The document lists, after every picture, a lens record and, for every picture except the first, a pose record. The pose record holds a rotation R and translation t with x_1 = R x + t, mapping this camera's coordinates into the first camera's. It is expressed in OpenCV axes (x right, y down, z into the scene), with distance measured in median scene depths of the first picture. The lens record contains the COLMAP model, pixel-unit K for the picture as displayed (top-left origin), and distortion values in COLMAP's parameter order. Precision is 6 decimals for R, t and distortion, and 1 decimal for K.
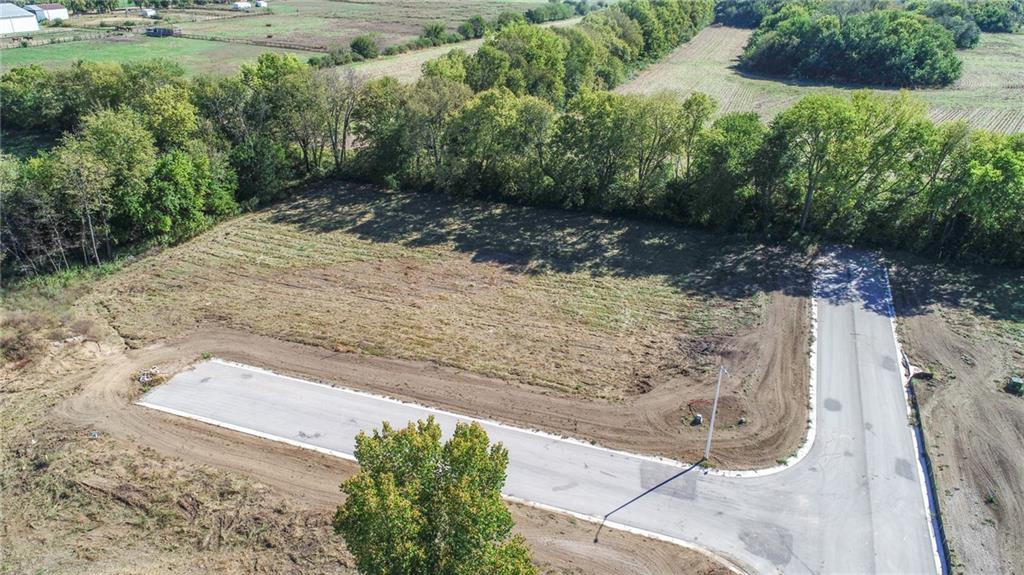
lens RADIAL K [[684.9, 0, 511.0], [0, 684.9, 287.1], [0, 0, 1]] dist [-0.002442, -0.000930]
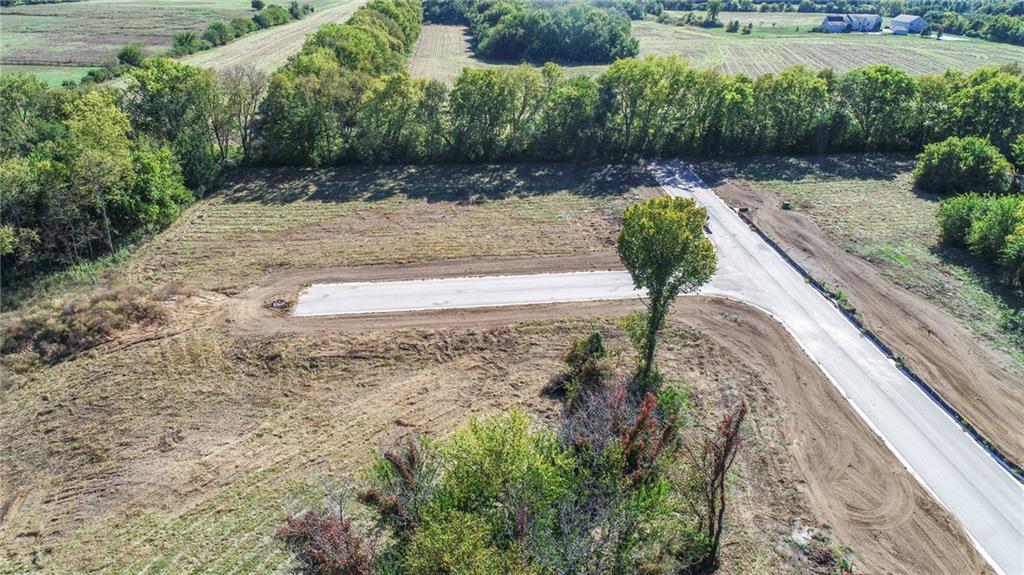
lens RADIAL K [[684.9, 0, 511.0], [0, 684.9, 287.1], [0, 0, 1]] dist [-0.002442, -0.000930]
pose [[0.896354, -0.194442, 0.398425, -0.496912], [0.195816, 0.979916, 0.037688, 0.107160], [-0.397752, 0.044236, 0.916426, -0.260747]]
